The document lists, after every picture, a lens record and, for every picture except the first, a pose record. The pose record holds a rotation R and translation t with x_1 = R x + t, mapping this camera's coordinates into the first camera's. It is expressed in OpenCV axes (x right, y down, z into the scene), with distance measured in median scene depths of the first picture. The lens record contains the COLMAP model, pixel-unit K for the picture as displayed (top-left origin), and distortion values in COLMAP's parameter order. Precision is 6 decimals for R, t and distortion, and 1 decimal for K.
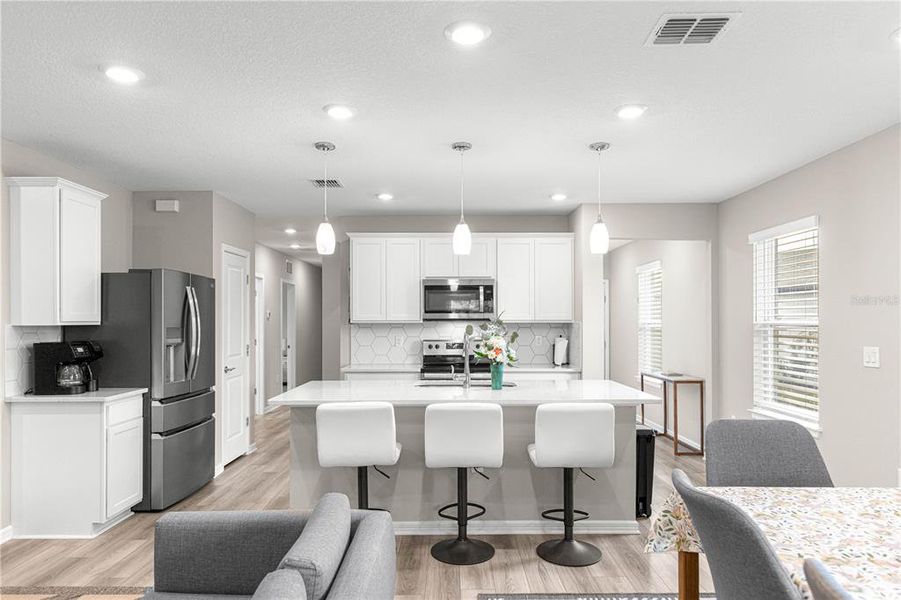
lens RADIAL K [[574.3, 0, 442.5], [0, 574.3, 322.7], [0, 0, 1]] dist [-0.006070, -0.000902]
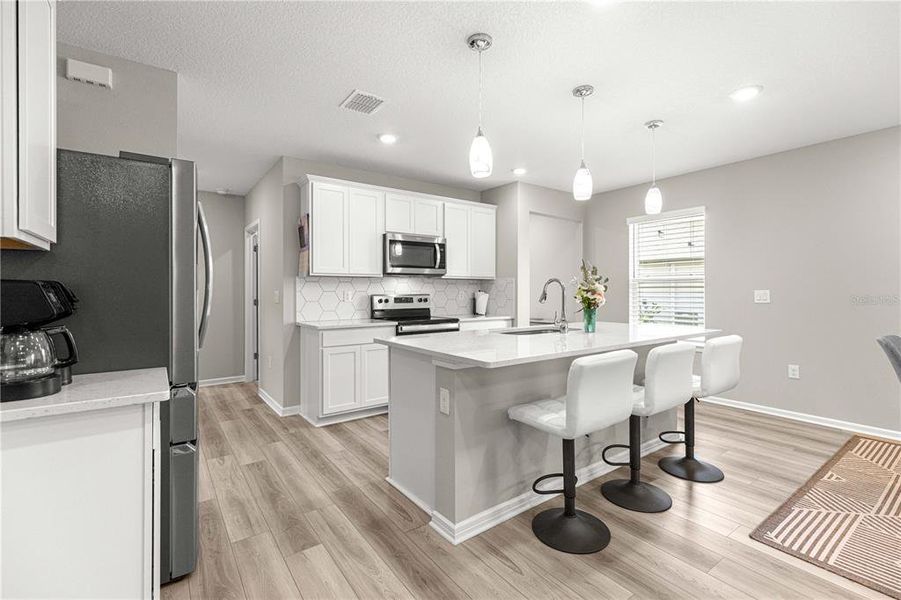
lens RADIAL K [[411.9, 0, 454.4], [0, 411.9, 291.4], [0, 0, 1]] dist [0.010133, 0.000062]
pose [[0.806998, -0.000123, 0.590555, -0.372893], [0.001760, 0.999996, -0.002196, 0.028675], [-0.590552, 0.002812, 0.806995, 0.355376]]
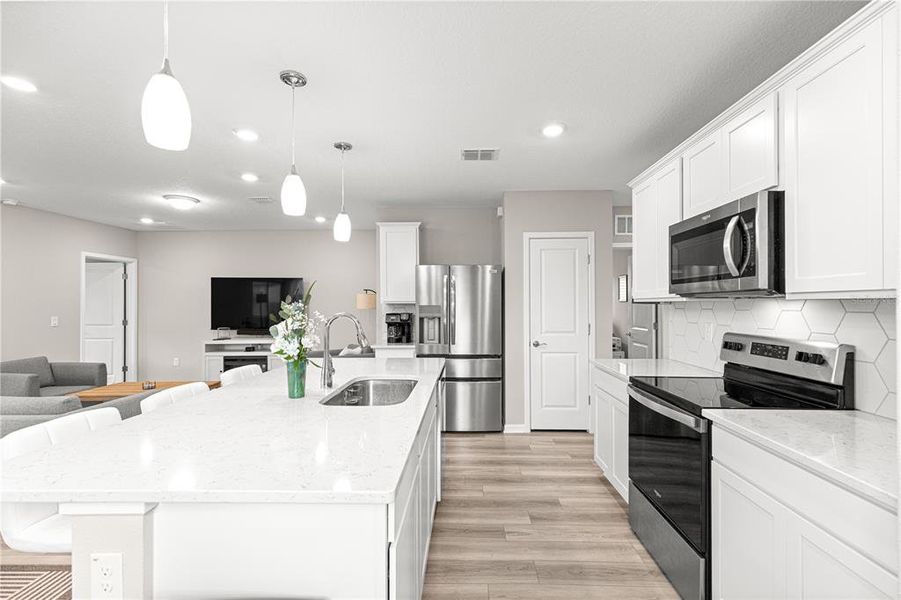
lens RADIAL K [[411.9, 0, 458.3], [0, 411.9, 300.9], [0, 0, 1]] dist [0.010133, 0.000062]
pose [[-0.015145, -0.000517, -0.999885, 0.316416], [-0.000477, 1.000000, -0.000510, 0.003372], [0.999885, 0.000470, -0.015145, 0.757038]]
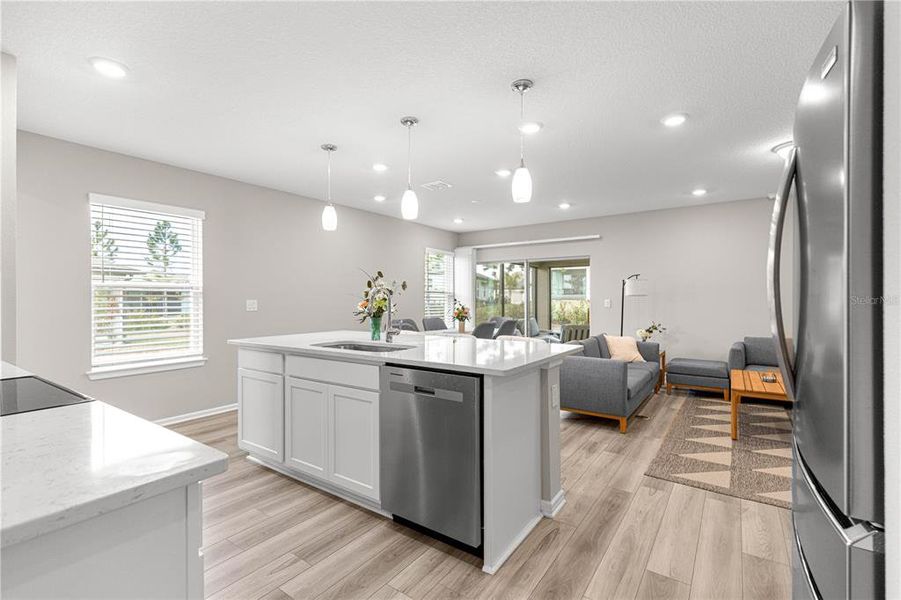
lens RADIAL K [[411.9, 0, 451.4], [0, 411.9, 299.2], [0, 0, 1]] dist [0.010133, 0.000062]
pose [[-0.825794, 0.003861, 0.563959, -0.321946], [0.005916, 0.999981, 0.001817, 0.025834], [-0.563941, 0.004837, -0.825801, 0.979825]]
